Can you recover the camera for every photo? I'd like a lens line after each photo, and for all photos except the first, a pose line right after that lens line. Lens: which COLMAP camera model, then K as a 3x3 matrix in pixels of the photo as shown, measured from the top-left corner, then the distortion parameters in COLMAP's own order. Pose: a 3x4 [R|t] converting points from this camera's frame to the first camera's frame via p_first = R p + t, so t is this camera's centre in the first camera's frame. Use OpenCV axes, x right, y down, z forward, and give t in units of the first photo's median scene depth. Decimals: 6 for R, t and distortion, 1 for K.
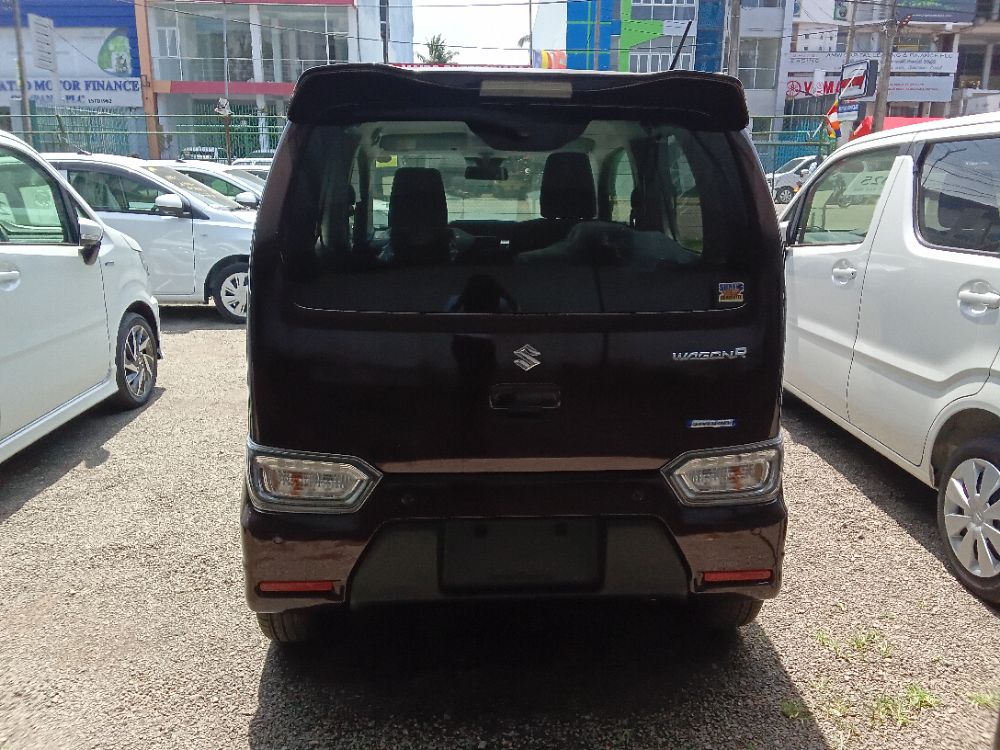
lens RADIAL K [[775.2, 0, 506.1], [0, 775.2, 371.9], [0, 0, 1]] dist [0.068026, -0.098115]
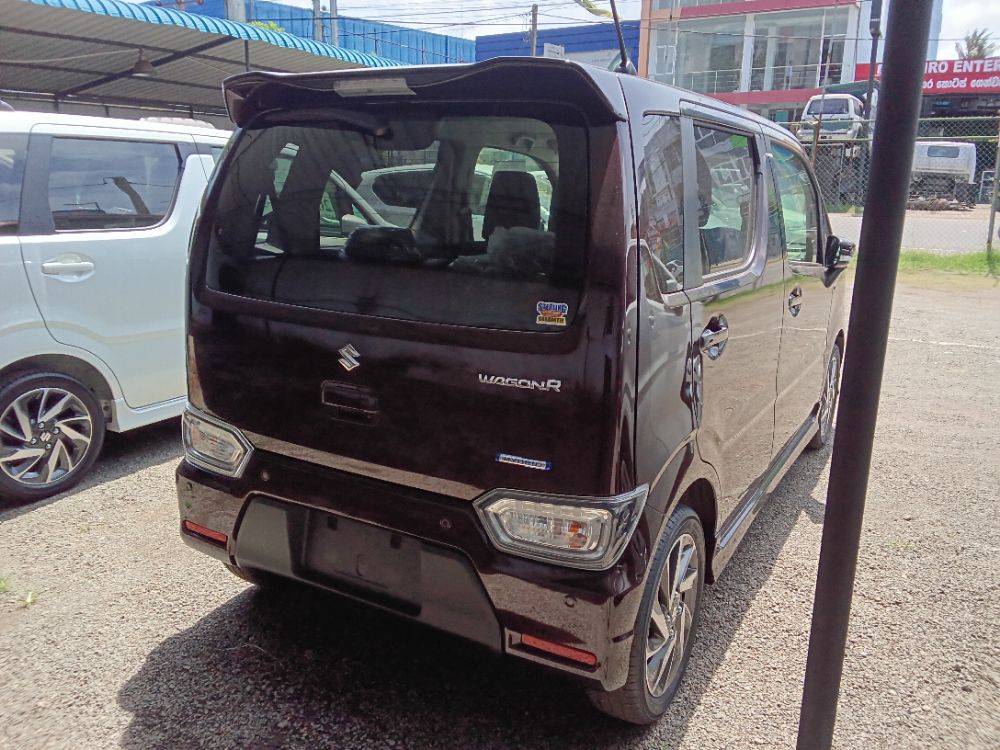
lens RADIAL K [[775.2, 0, 506.1], [0, 775.2, 371.9], [0, 0, 1]] dist [0.068026, -0.098115]
pose [[0.838876, 0.137699, -0.526617, 0.157514], [-0.143500, 0.989194, 0.030064, -0.012890], [0.525066, 0.050350, 0.849571, 0.056746]]
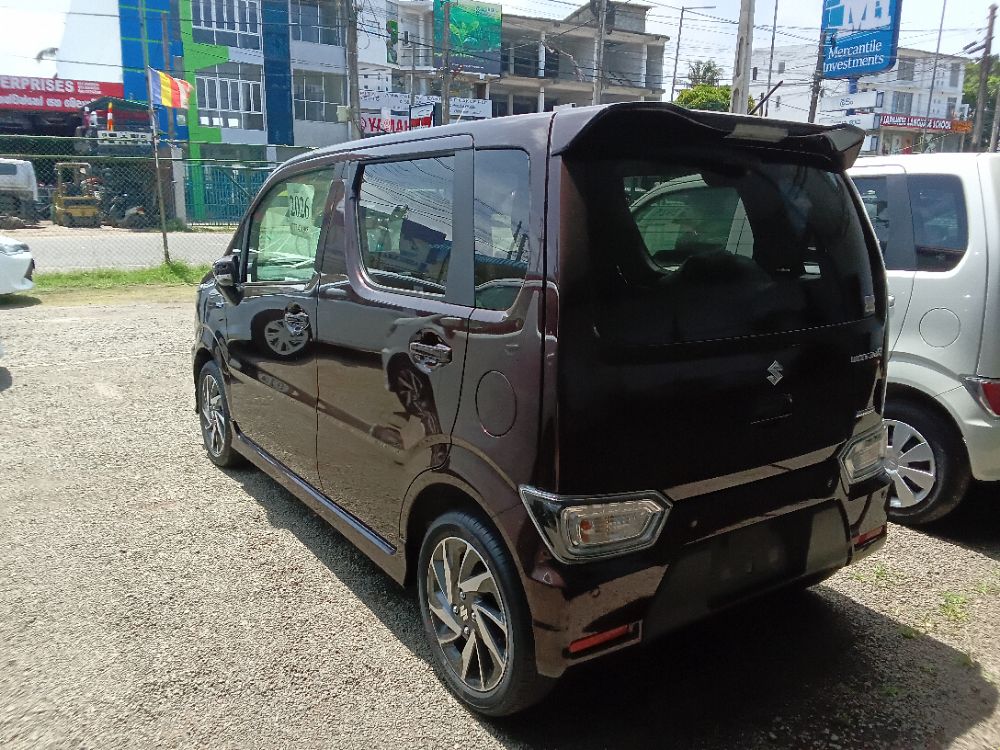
lens RADIAL K [[796.9, 0, 461.7], [0, 796.9, 378.5], [0, 0, 1]] dist [0.017362, -0.000928]
pose [[0.862016, -0.105552, 0.495770, -0.200891], [0.121227, 0.992625, 0.000553, -0.014097], [-0.492172, 0.059624, 0.868454, 0.050118]]
